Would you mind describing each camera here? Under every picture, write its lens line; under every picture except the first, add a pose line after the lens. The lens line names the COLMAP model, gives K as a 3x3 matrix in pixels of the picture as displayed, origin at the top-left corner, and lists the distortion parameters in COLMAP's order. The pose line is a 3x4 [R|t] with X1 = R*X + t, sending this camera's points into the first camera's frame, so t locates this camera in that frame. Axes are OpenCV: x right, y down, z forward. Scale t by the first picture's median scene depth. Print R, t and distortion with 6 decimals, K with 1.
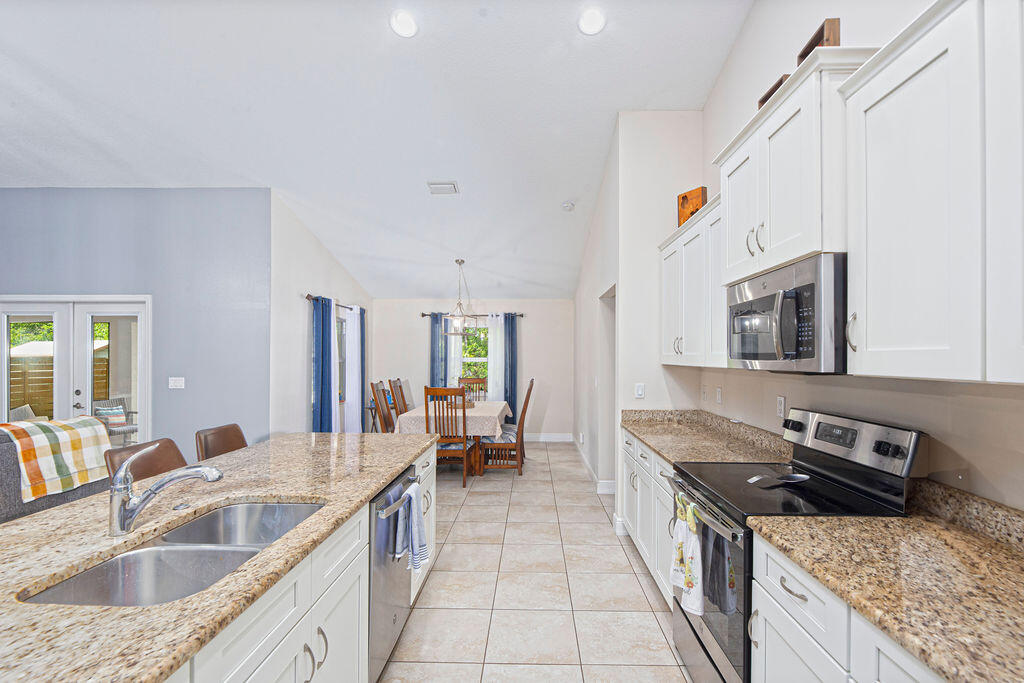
lens RADIAL K [[453.9, 0, 519.6], [0, 453.9, 355.9], [0, 0, 1]] dist [-0.001626, -0.003014]
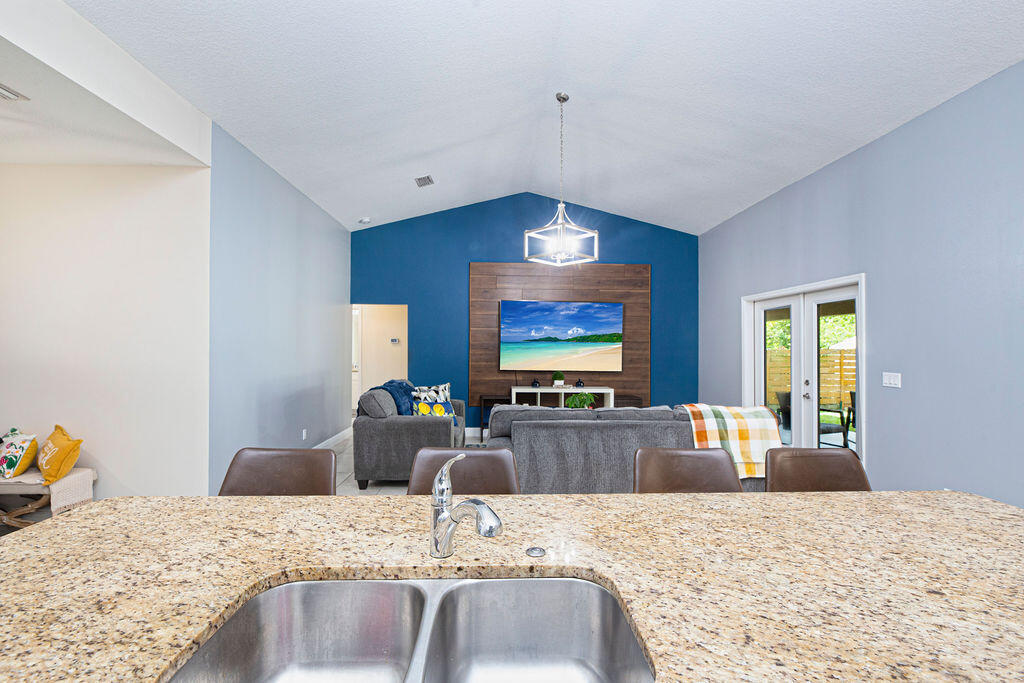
lens RADIAL K [[453.9, 0, 512.1], [0, 453.9, 344.4], [0, 0, 1]] dist [-0.001626, -0.003014]
pose [[0.057823, -0.008499, -0.998291, -0.018979], [-0.000377, 0.999964, -0.008535, 0.007916], [0.998327, 0.000870, 0.057818, 0.488072]]
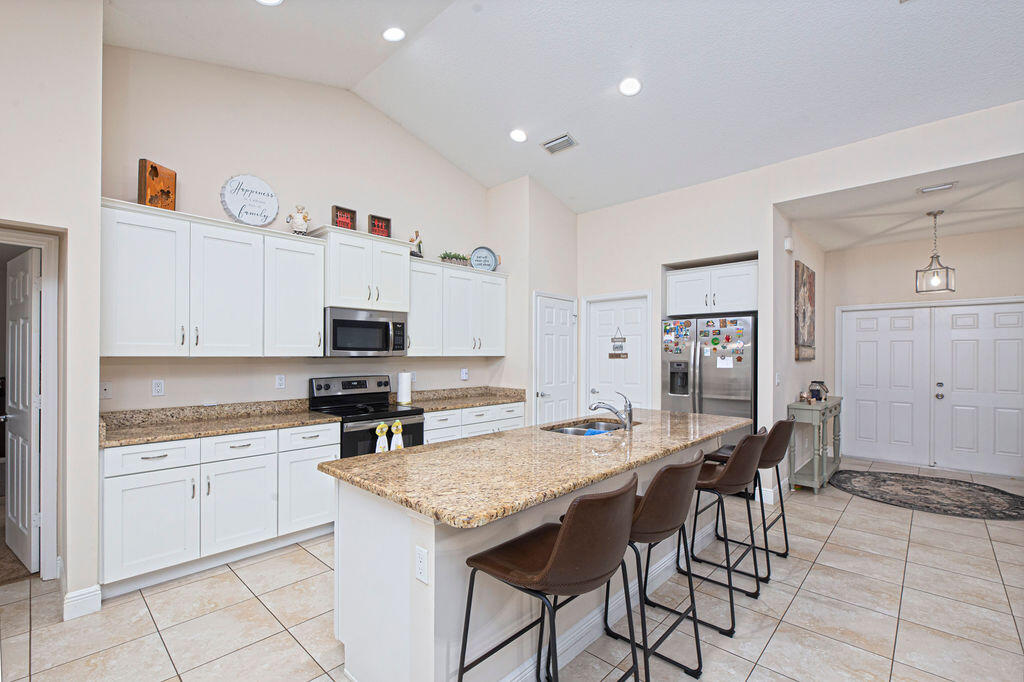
lens RADIAL K [[453.9, 0, 507.2], [0, 453.9, 354.4], [0, 0, 1]] dist [-0.001626, -0.003014]
pose [[-0.738953, -0.006959, 0.673721, -0.874927], [-0.008458, 0.999964, 0.001053, 0.009977], [-0.673704, -0.004920, -0.738985, 1.376569]]
